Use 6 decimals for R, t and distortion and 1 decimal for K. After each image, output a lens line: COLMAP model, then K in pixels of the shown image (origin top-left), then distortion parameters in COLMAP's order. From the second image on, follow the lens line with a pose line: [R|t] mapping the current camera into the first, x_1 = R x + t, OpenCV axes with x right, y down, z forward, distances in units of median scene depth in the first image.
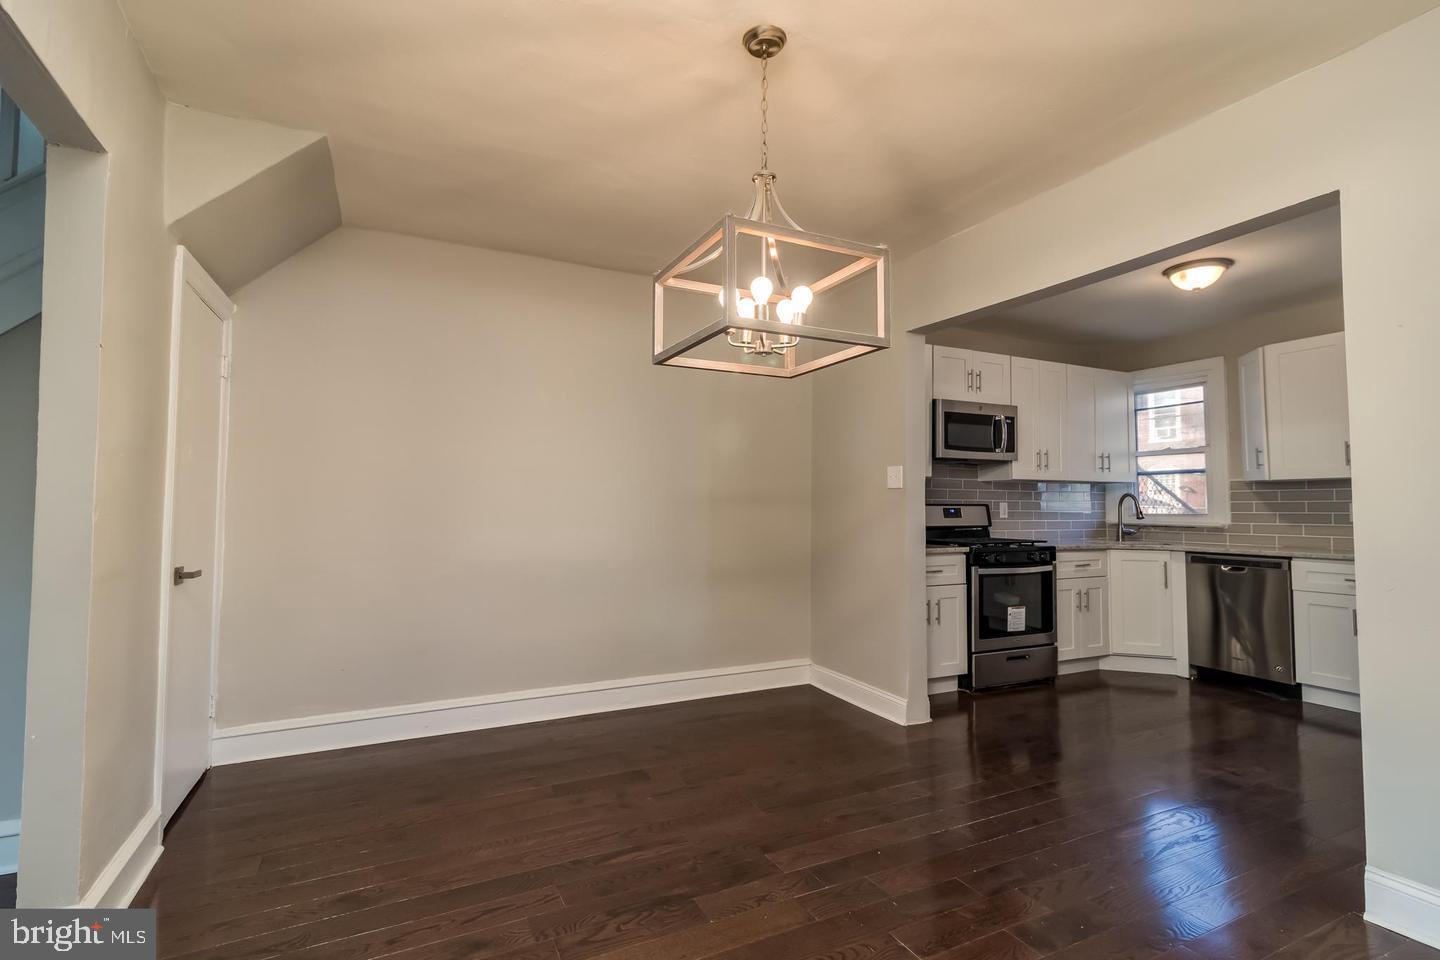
lens RADIAL K [[681.8, 0, 714.9], [0, 681.8, 477.3], [0, 0, 1]] dist [0.002369, 0.000314]
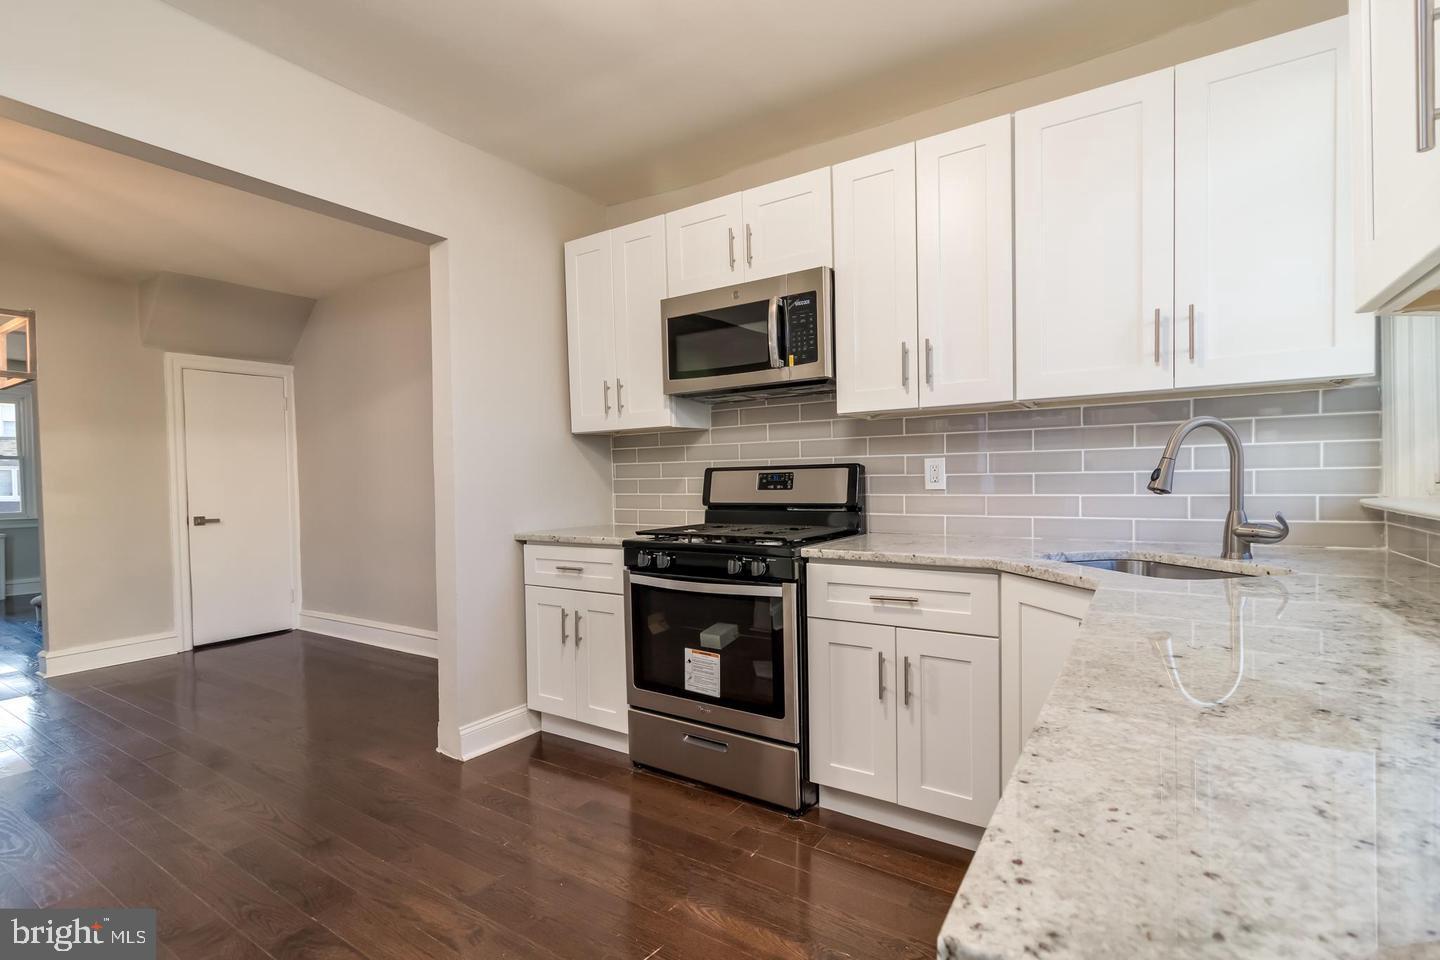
lens RADIAL K [[660.6, 0, 719.1], [0, 660.6, 497.6], [0, 0, 1]] dist [-0.000478, -0.000004]
pose [[0.521093, 0.013138, -0.853399, 0.848700], [0.055976, 0.997203, 0.049532, 0.037440], [0.851663, -0.073580, 0.518899, 0.696500]]
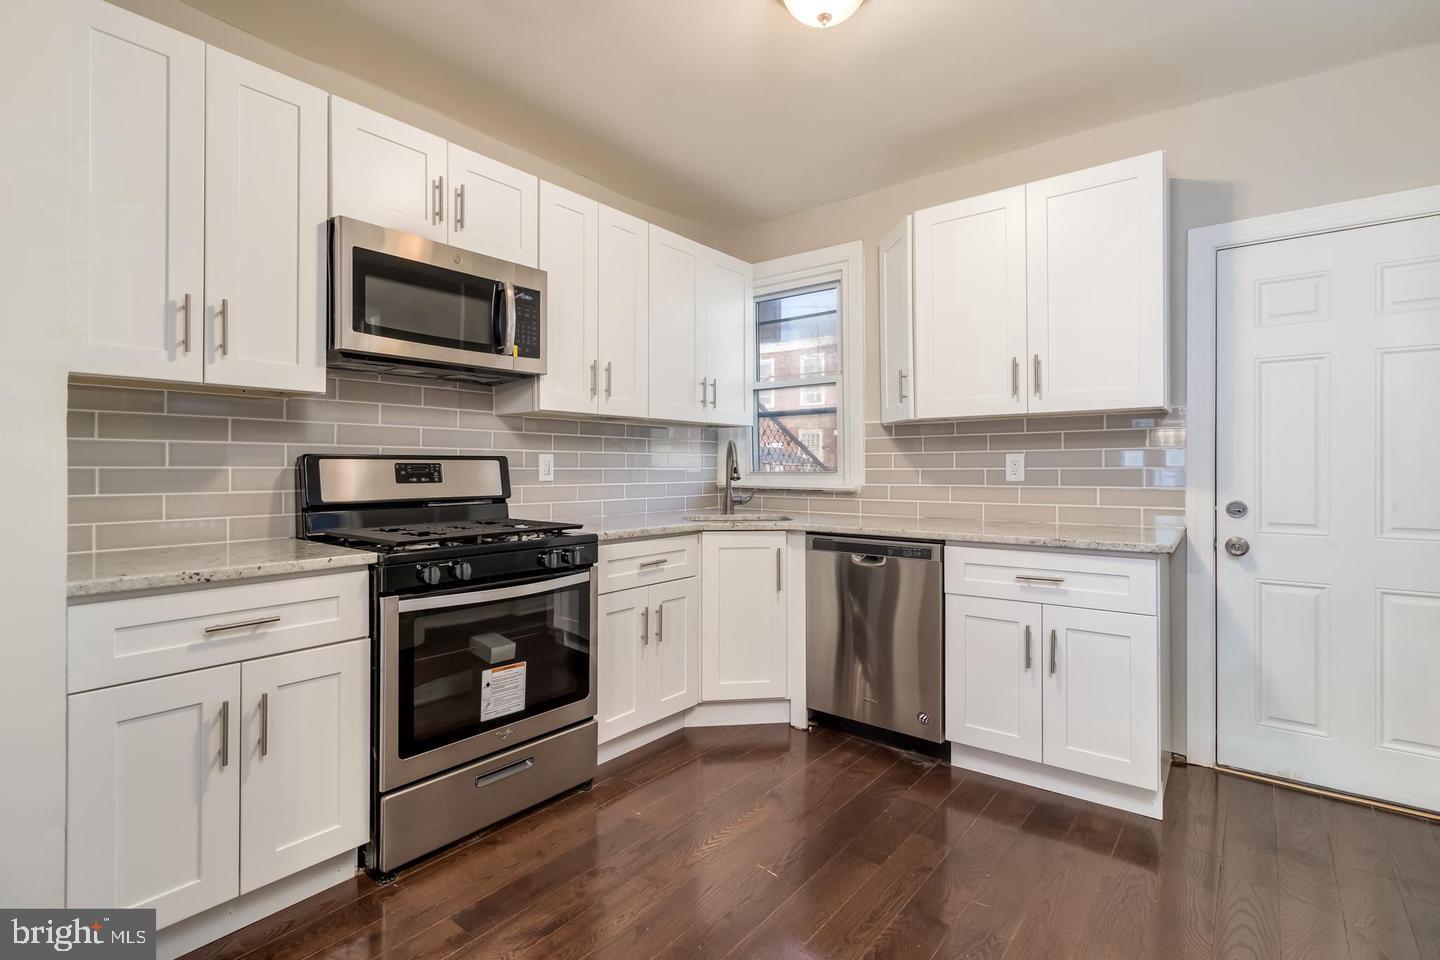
lens RADIAL K [[670.9, 0, 725.4], [0, 670.9, 468.1], [0, 0, 1]] dist [0.003054, 0.000240]
pose [[0.900460, -0.004434, 0.434916, 0.353235], [-0.015483, 0.998987, 0.042242, 0.025430], [-0.434663, -0.044771, 0.899480, 0.478033]]
